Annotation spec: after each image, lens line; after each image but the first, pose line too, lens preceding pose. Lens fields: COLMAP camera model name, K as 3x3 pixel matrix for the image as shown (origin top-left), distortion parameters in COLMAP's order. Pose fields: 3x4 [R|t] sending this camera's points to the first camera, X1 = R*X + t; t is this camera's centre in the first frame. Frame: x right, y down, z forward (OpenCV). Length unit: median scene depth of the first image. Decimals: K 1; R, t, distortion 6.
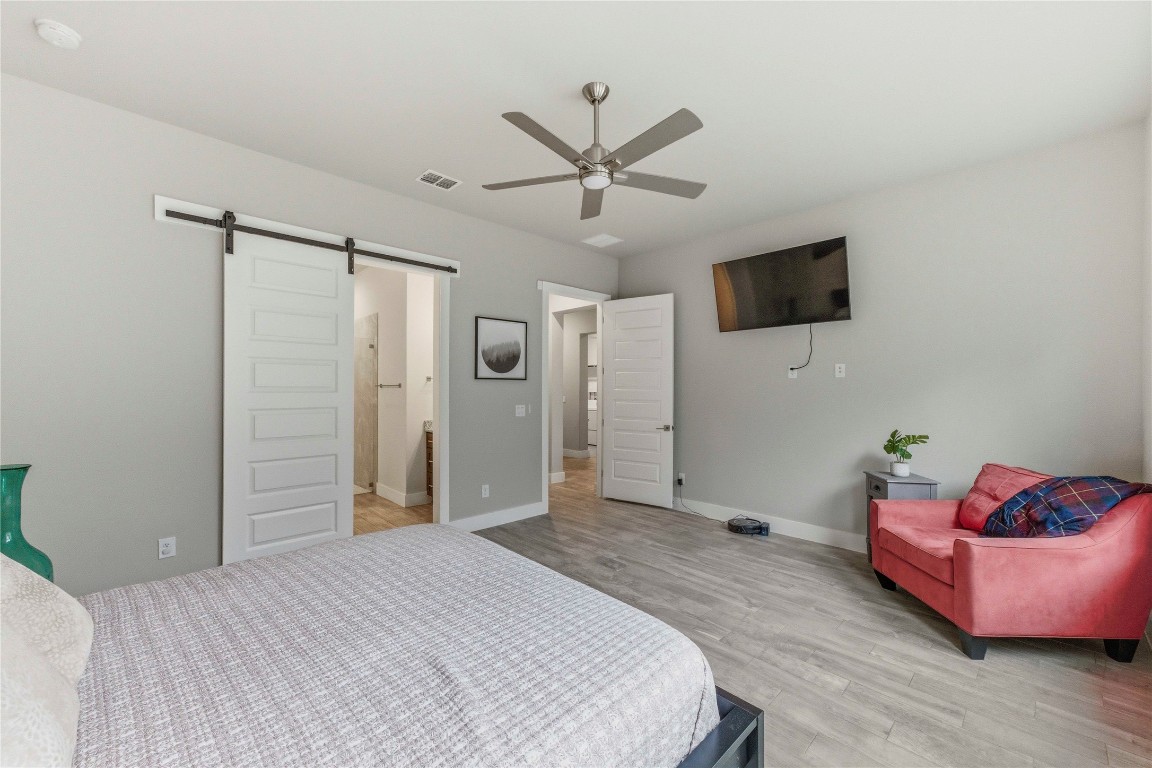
lens RADIAL K [[447.0, 0, 578.5], [0, 447.0, 388.9], [0, 0, 1]] dist [0.002803, 0.000083]
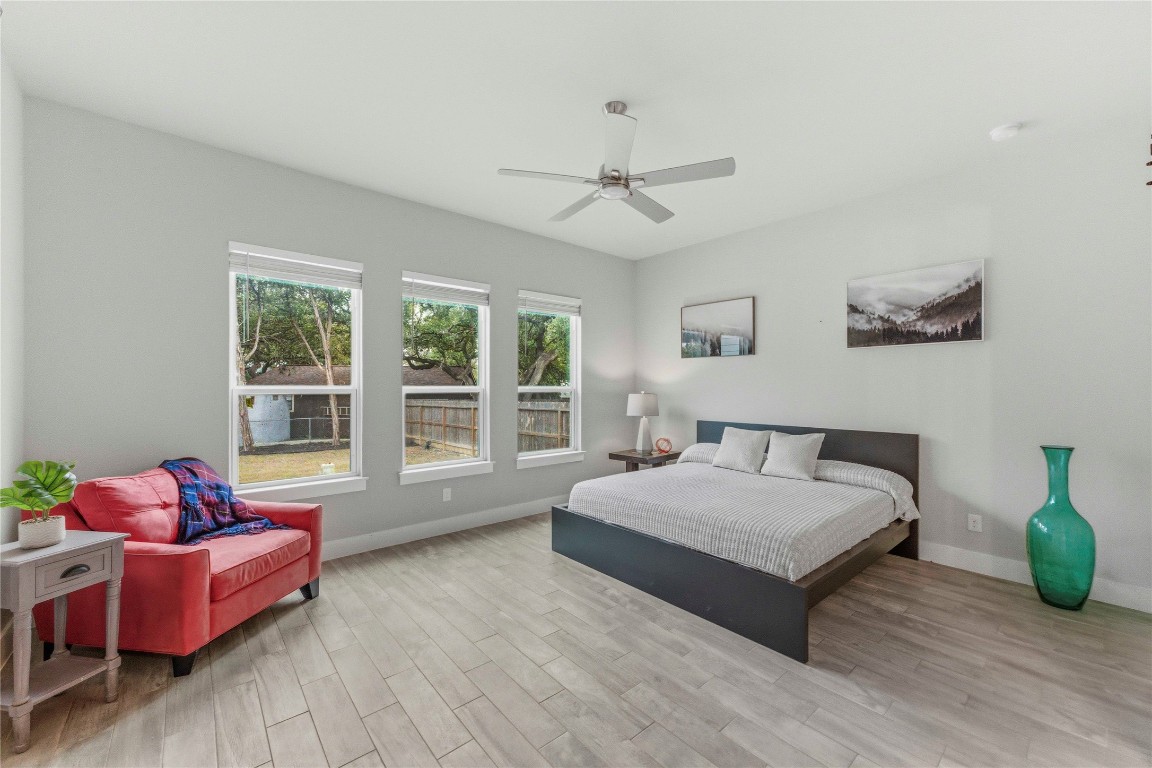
lens RADIAL K [[447.0, 0, 567.0], [0, 447.0, 390.9], [0, 0, 1]] dist [0.002803, 0.000083]
pose [[-0.997241, -0.004237, 0.074114, 0.082168], [-0.003950, 0.999984, 0.004020, 0.014903], [-0.074130, 0.003716, -0.997242, 2.314248]]
